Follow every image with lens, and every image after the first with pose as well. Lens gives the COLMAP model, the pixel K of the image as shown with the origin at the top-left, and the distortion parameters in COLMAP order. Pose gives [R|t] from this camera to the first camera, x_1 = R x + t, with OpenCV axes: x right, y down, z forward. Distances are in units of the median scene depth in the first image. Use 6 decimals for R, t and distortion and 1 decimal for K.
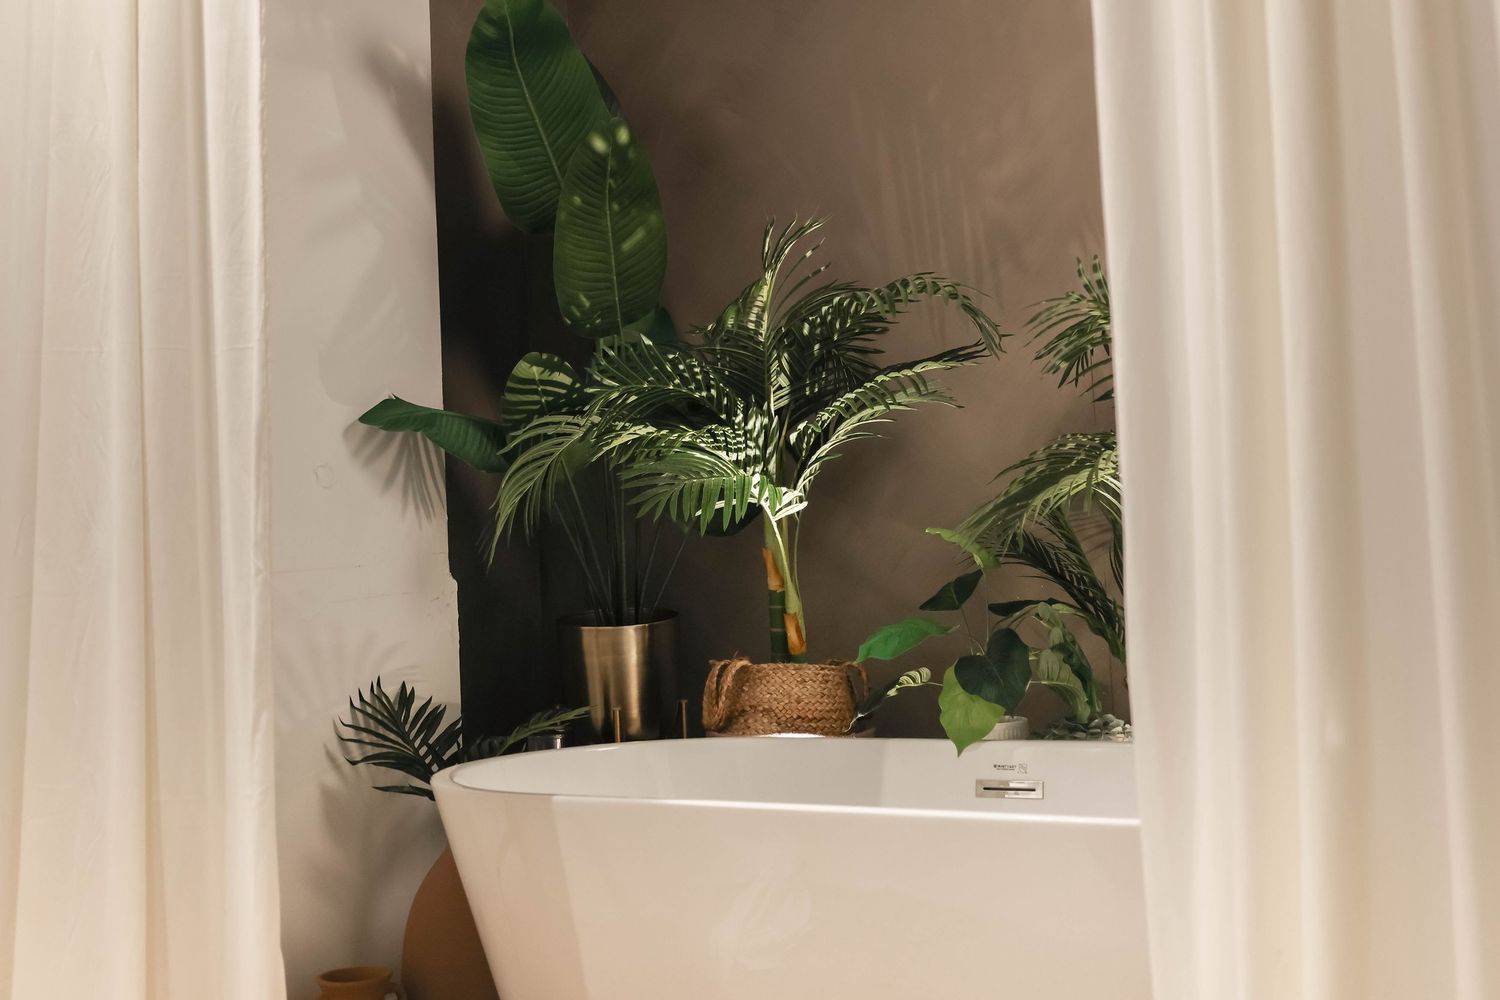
lens RADIAL K [[1463.0, 0, 749.6], [0, 1463.0, 535.9], [0, 0, 1]] dist [-0.004259, -0.000097]
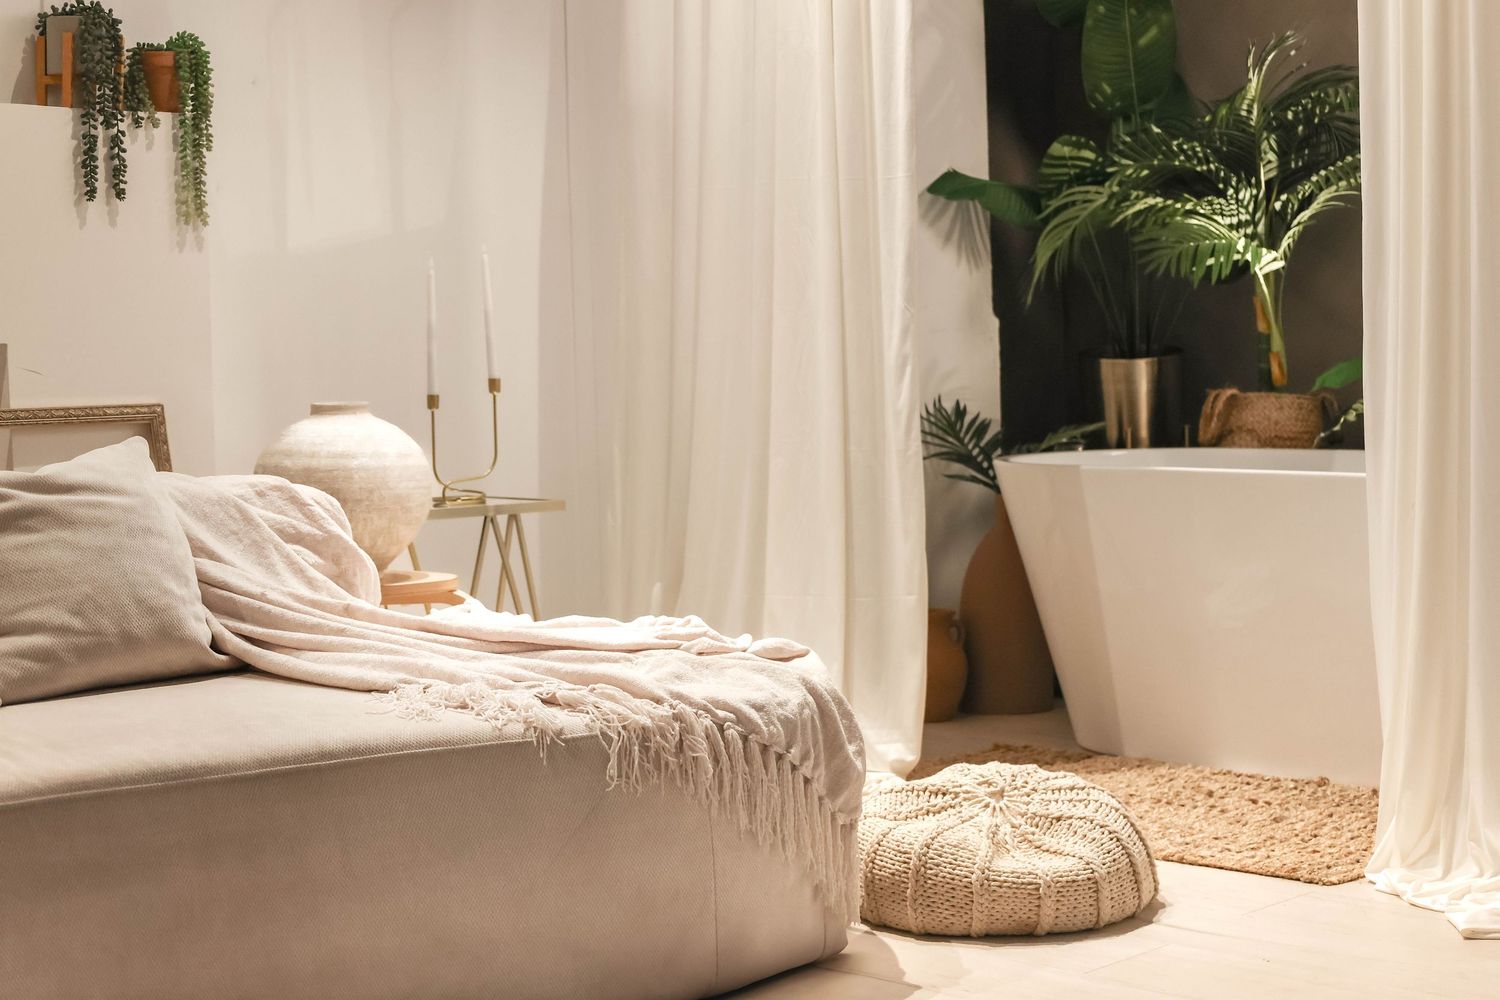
lens RADIAL K [[2305.9, 0, 750.0], [0, 2305.9, 500.0], [0, 0, 1]] dist [-0.168048, -0.066617]
pose [[0.965027, 0.033840, -0.259957, 0.106311], [-0.003997, 0.993417, 0.114482, -0.039444], [0.262119, -0.109440, 0.958810, -0.937762]]
